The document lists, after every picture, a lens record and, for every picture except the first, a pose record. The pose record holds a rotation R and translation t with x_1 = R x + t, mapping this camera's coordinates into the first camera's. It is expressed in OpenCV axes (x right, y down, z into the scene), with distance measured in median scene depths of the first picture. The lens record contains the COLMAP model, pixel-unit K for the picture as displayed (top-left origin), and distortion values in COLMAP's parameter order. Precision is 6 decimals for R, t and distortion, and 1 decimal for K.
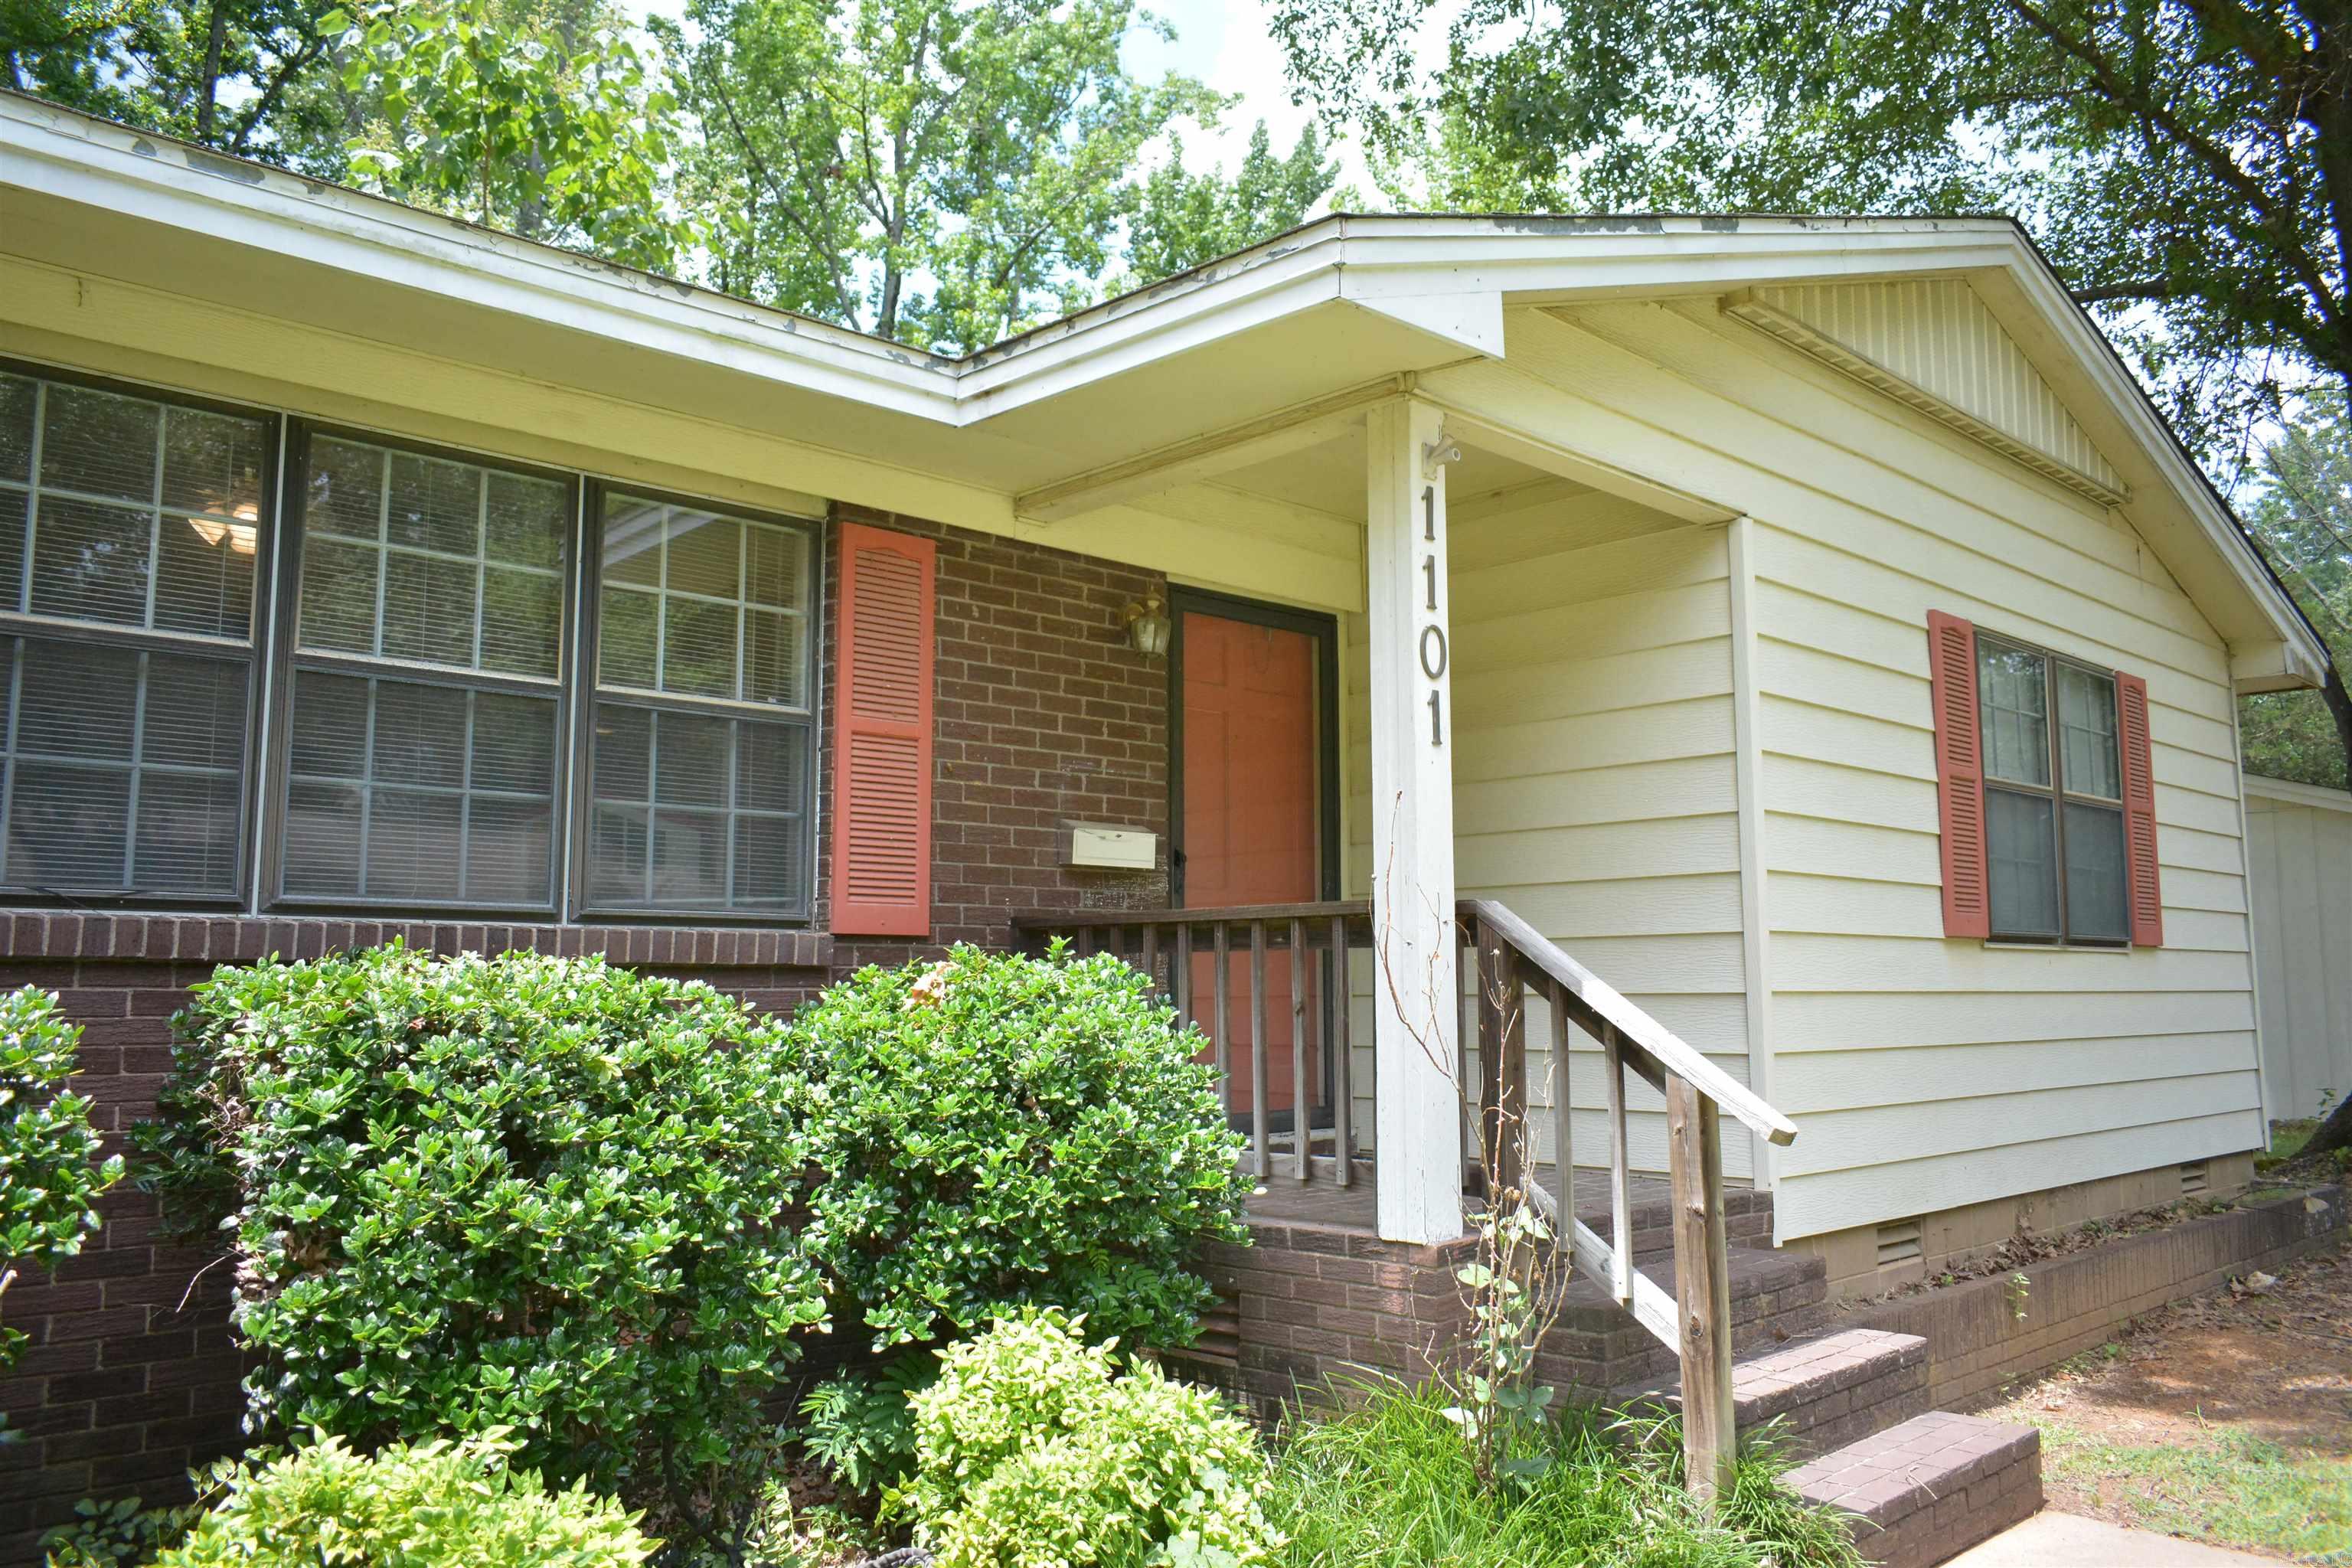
lens RADIAL K [[1807.0, 0, 1176.0], [0, 1807.0, 784.0], [0, 0, 1]] dist [-0.007880, 0.000322]
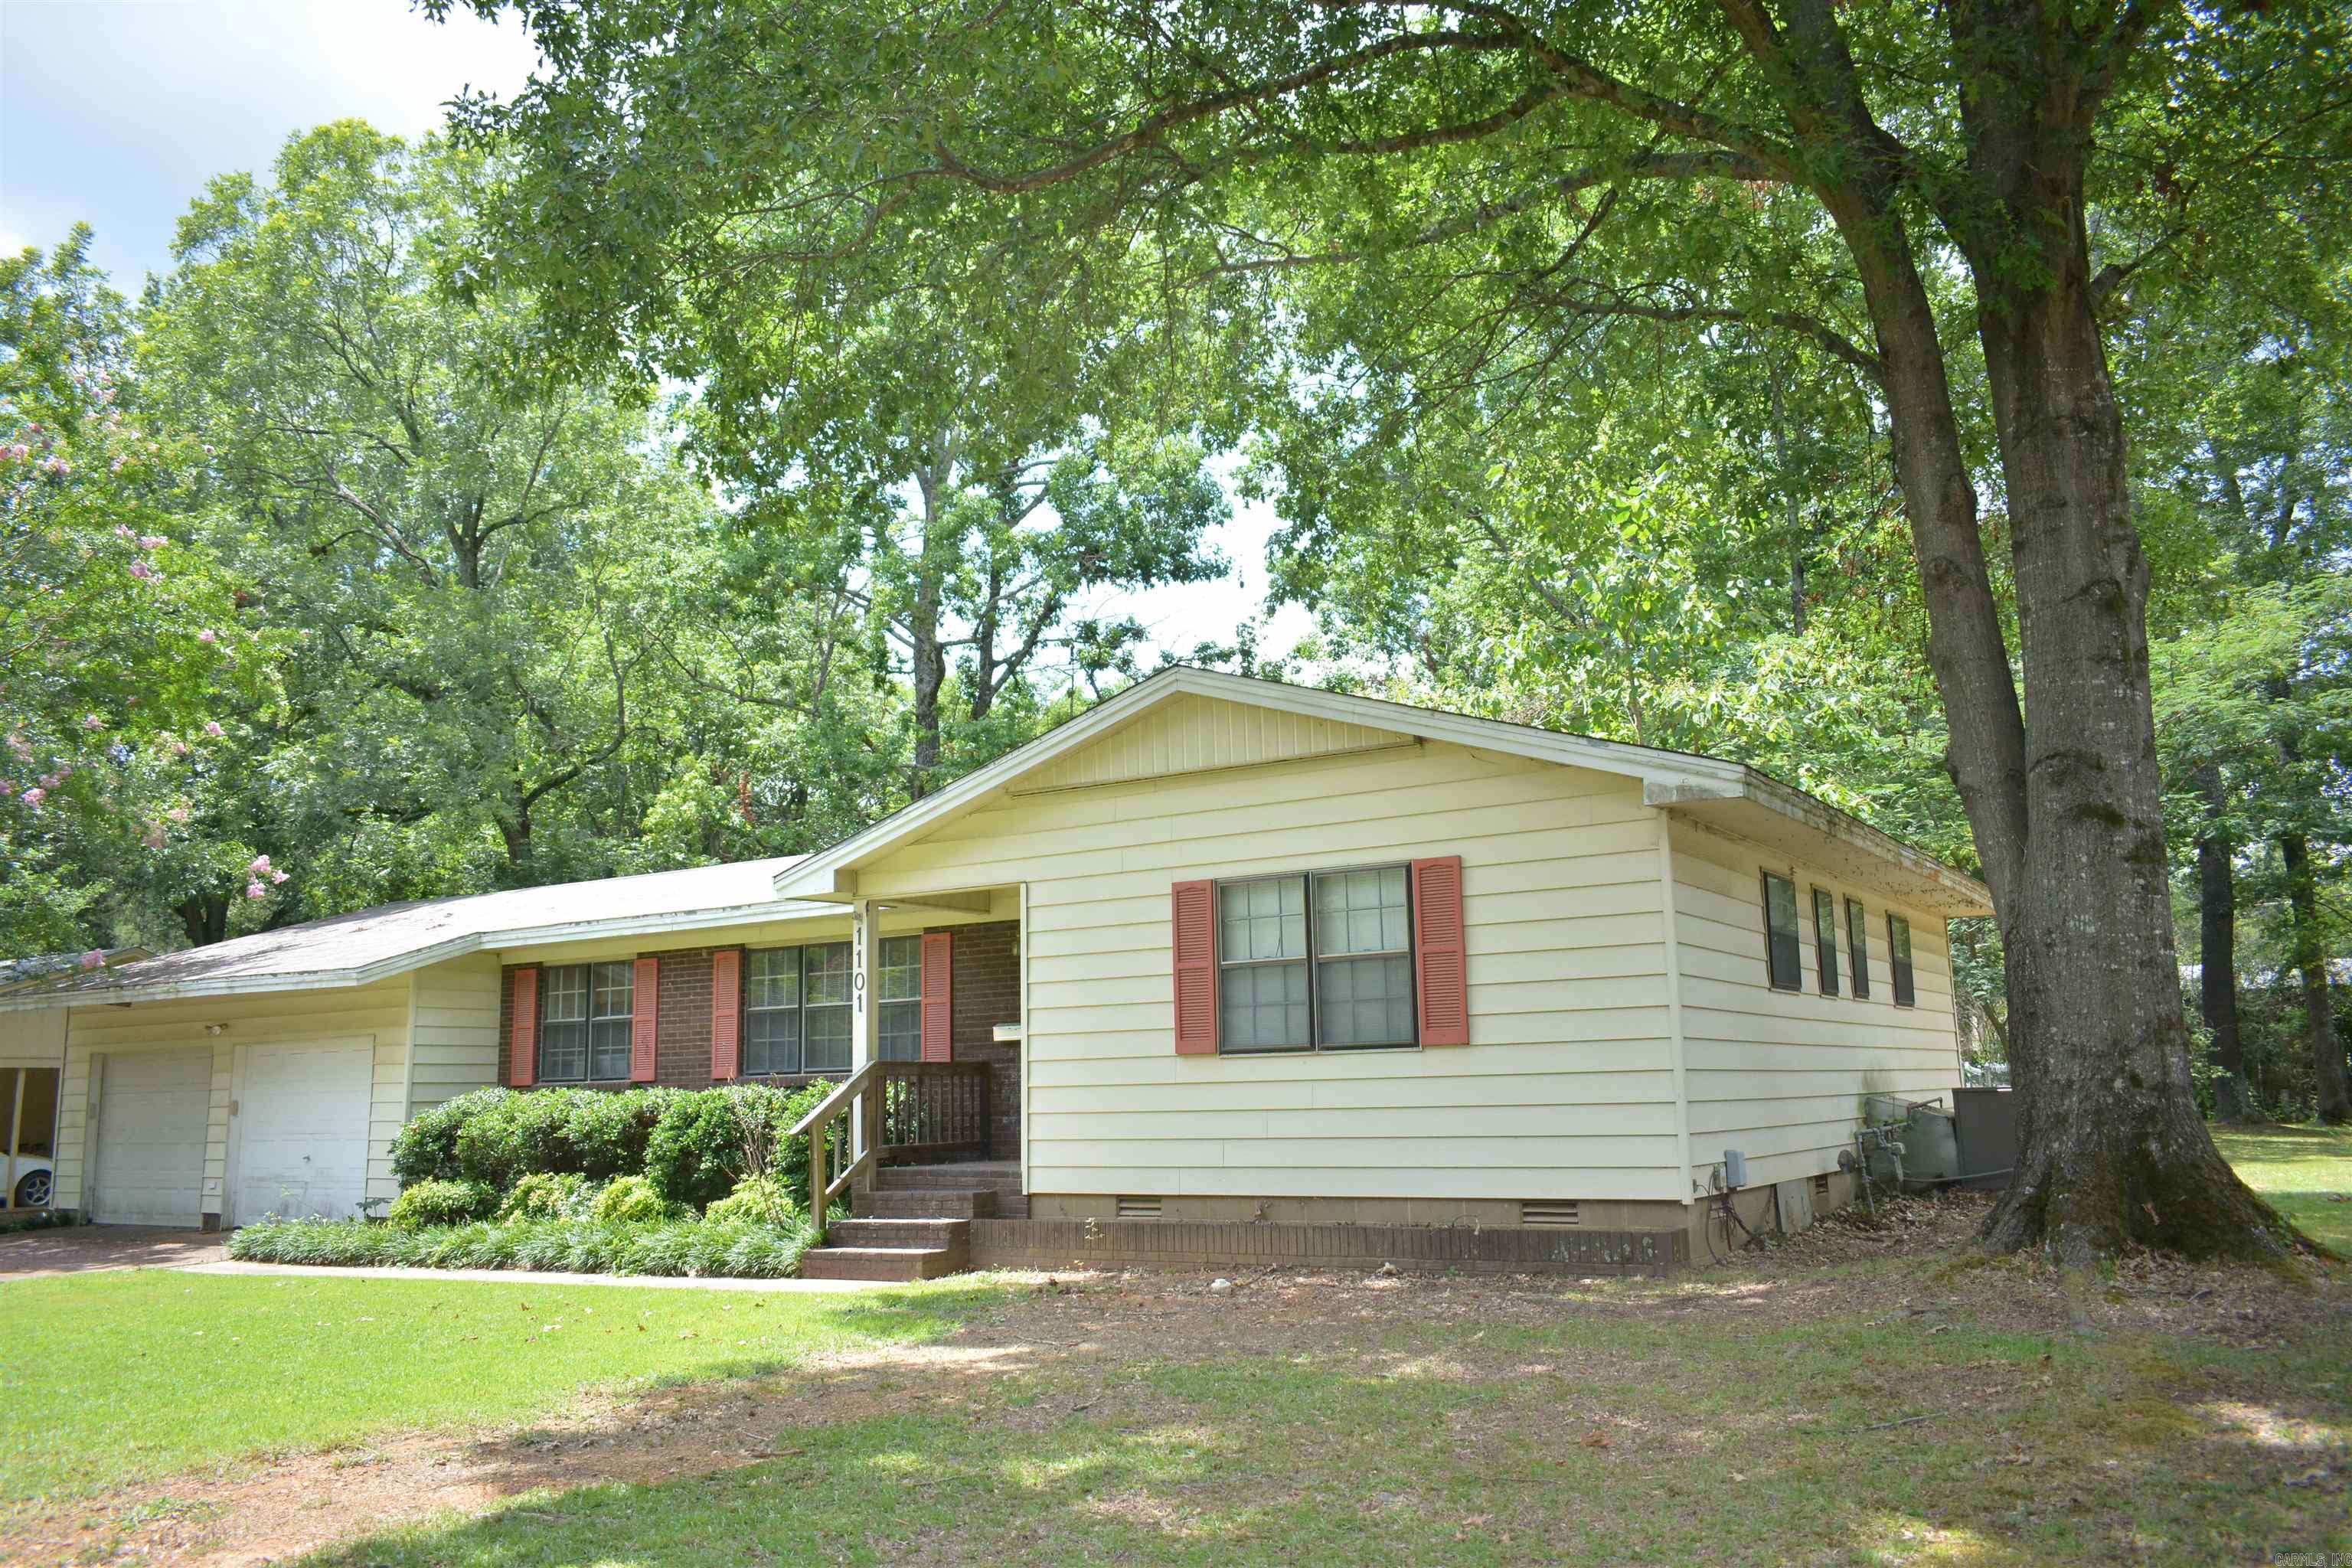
lens RADIAL K [[1884.7, 0, 1176.0], [0, 1884.7, 784.0], [0, 0, 1]] dist [-0.043920, -0.001881]
pose [[0.248589, -0.168155, -0.953901, 3.380278], [0.130791, 0.981623, -0.138957, 0.114004], [0.959738, -0.090218, 0.266014, 0.690783]]
